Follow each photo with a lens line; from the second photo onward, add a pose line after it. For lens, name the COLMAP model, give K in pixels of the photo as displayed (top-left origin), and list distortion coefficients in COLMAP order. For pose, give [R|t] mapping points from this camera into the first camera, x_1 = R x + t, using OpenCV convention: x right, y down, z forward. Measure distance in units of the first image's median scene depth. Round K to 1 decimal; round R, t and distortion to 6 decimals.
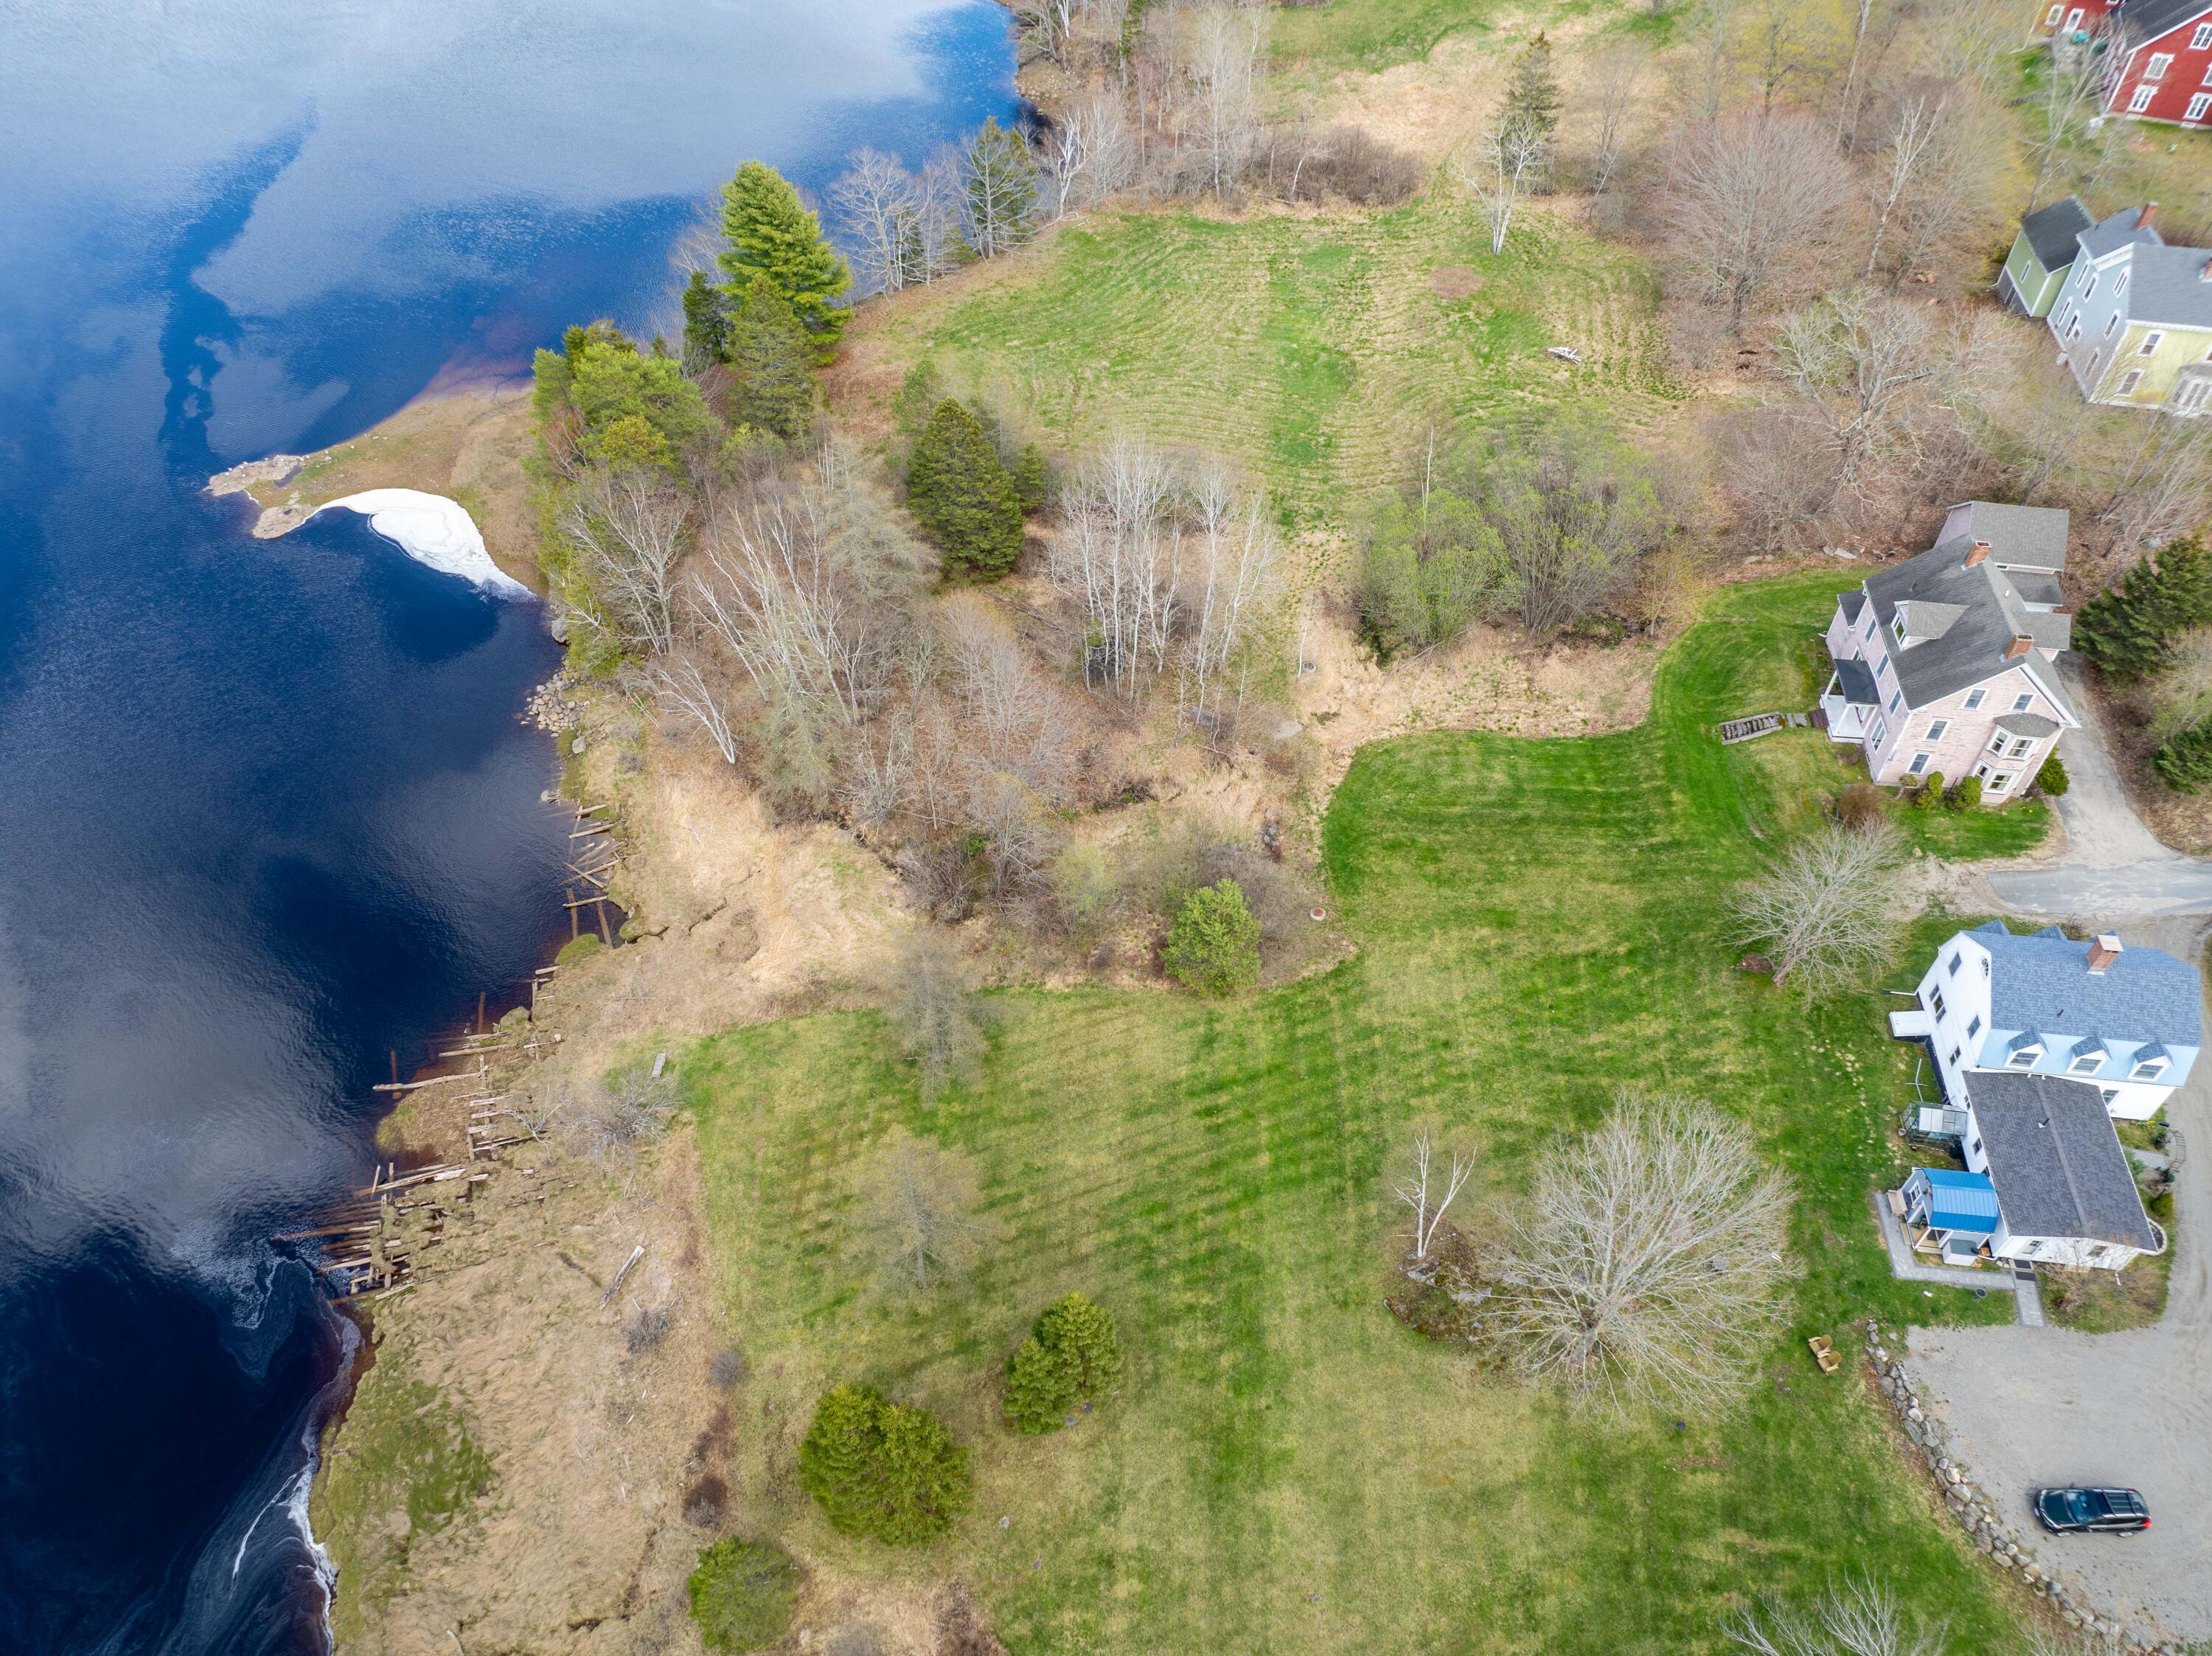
lens RADIAL K [[1574.7, 0, 1109.3], [0, 1574.7, 841.3], [0, 0, 1]] dist [-0.059219, 0.035617]
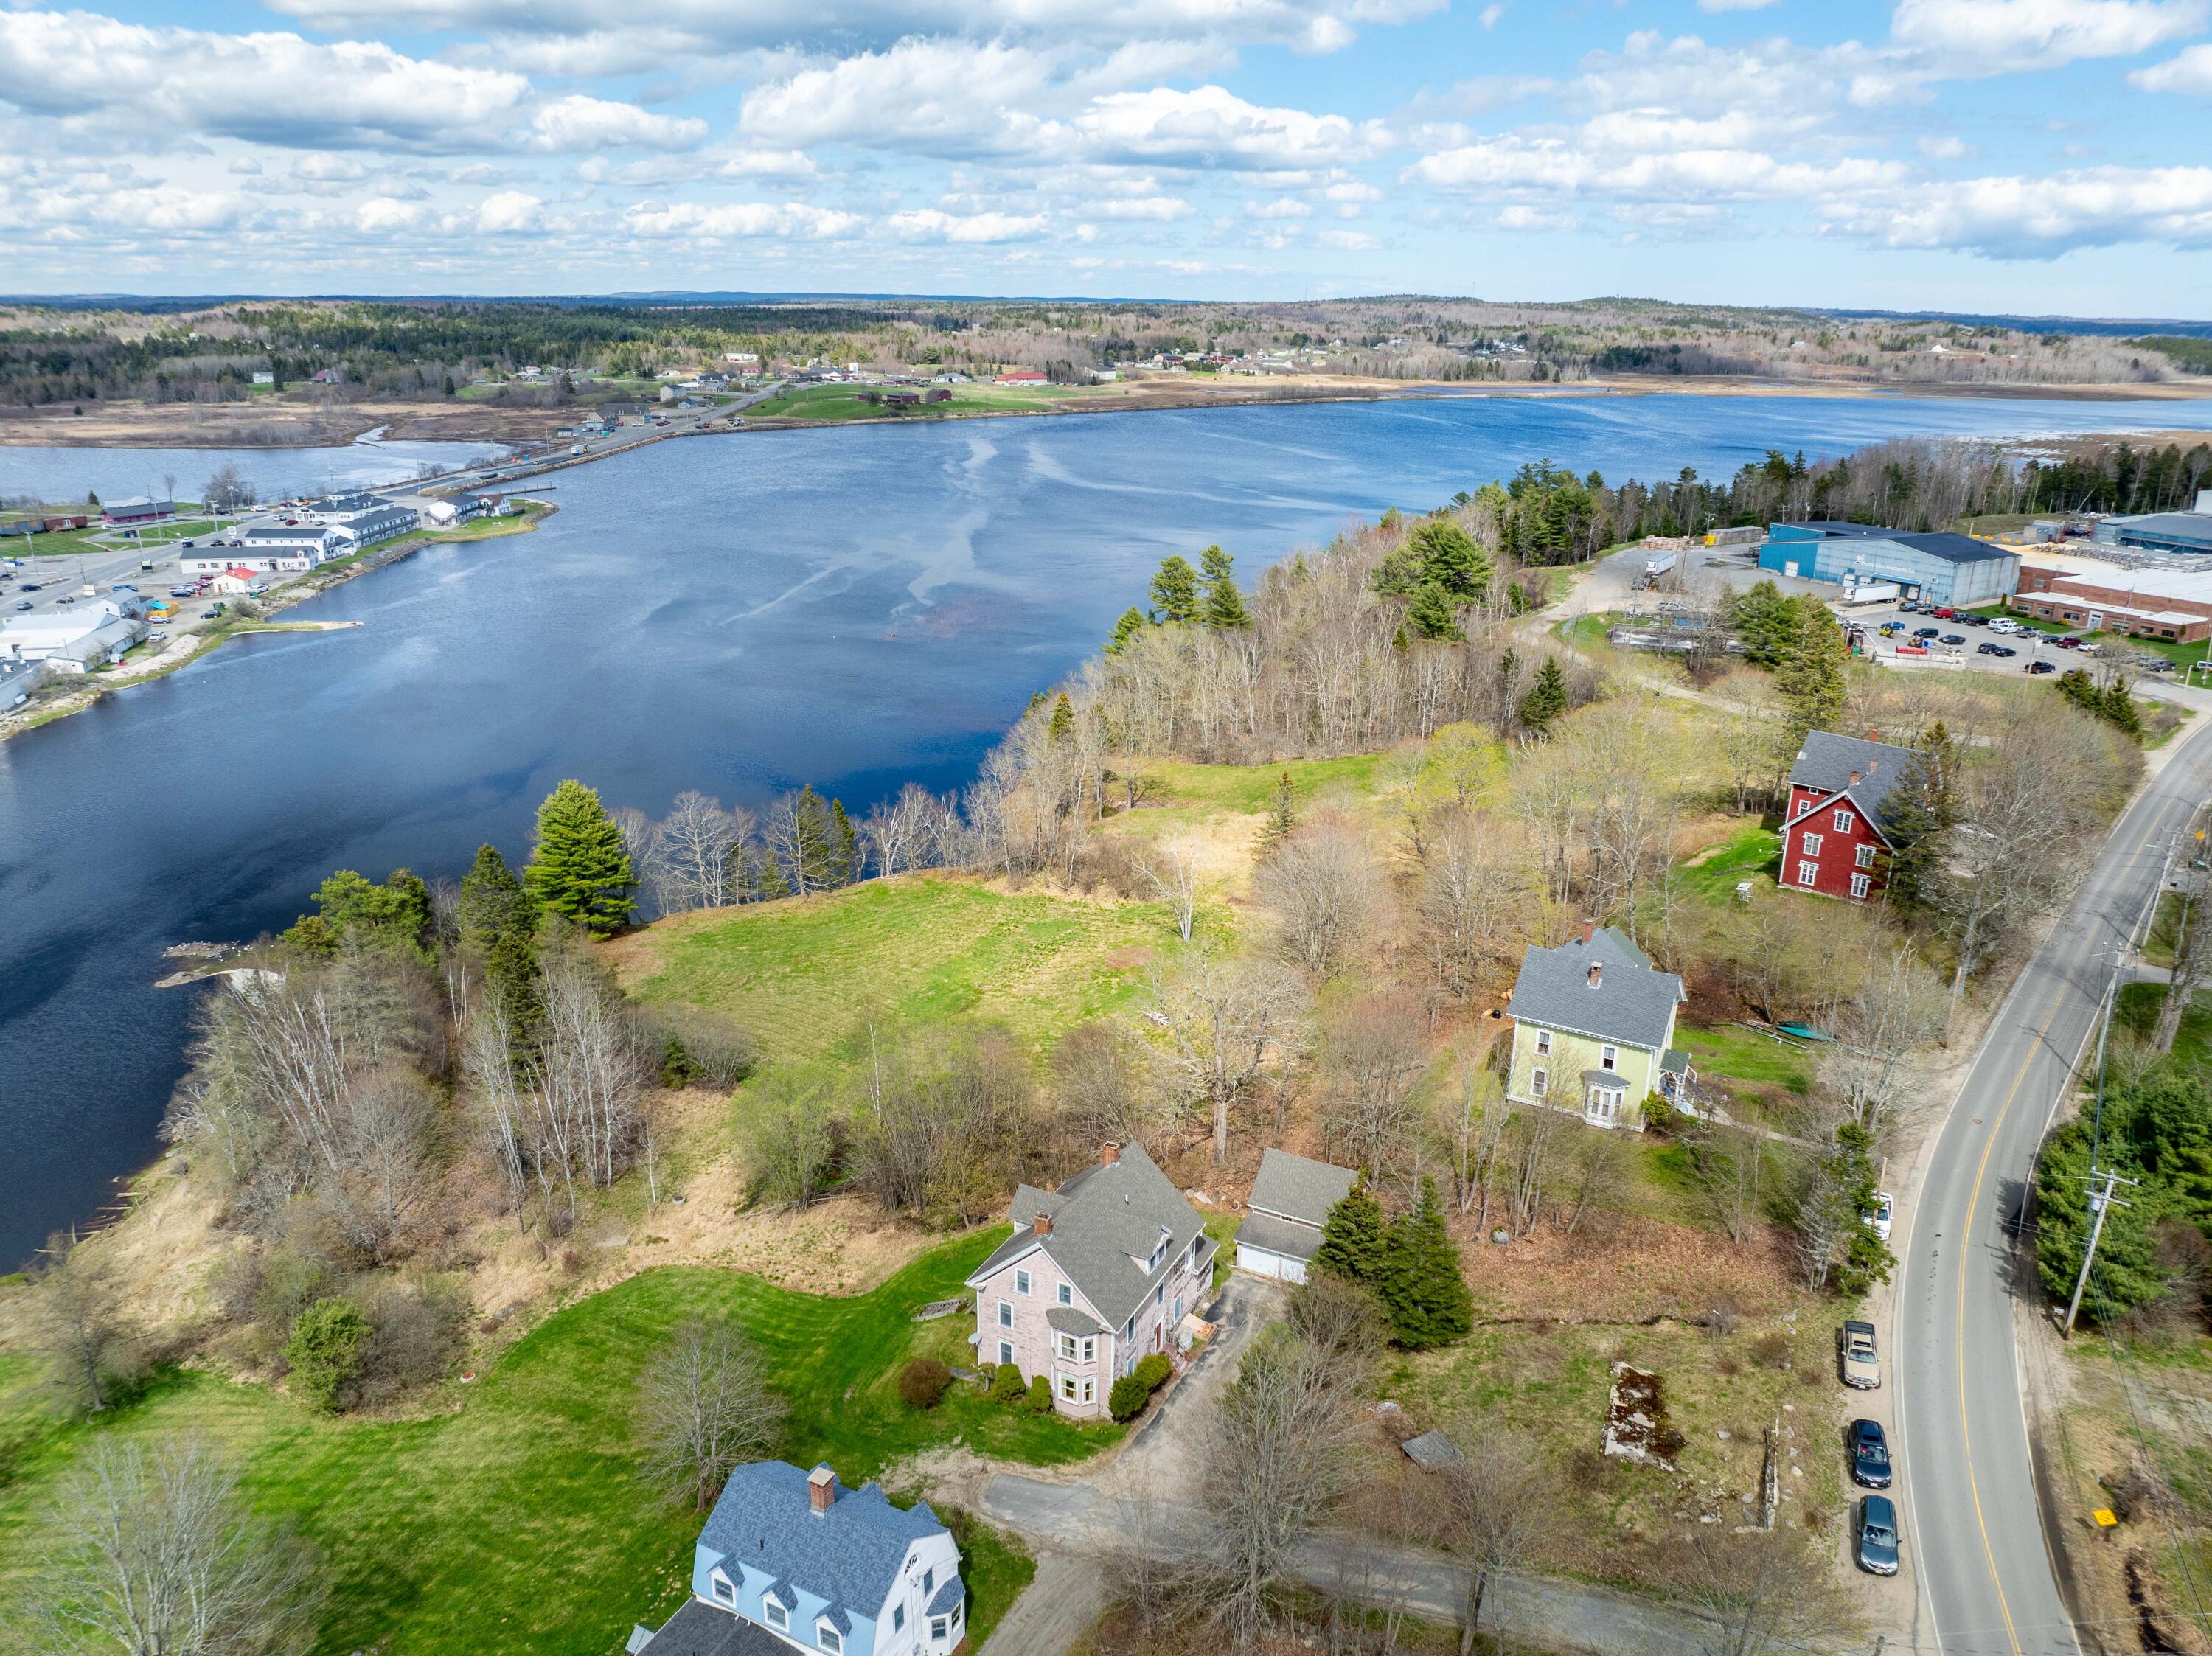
lens RADIAL K [[1574.7, 0, 1118.8], [0, 1574.7, 819.8], [0, 0, 1]] dist [-0.059219, 0.035617]
pose [[0.940395, 0.108630, -0.322267, 0.729884], [-0.250634, 0.861883, -0.440841, 0.062938], [0.229868, 0.495336, 0.837737, 0.030282]]
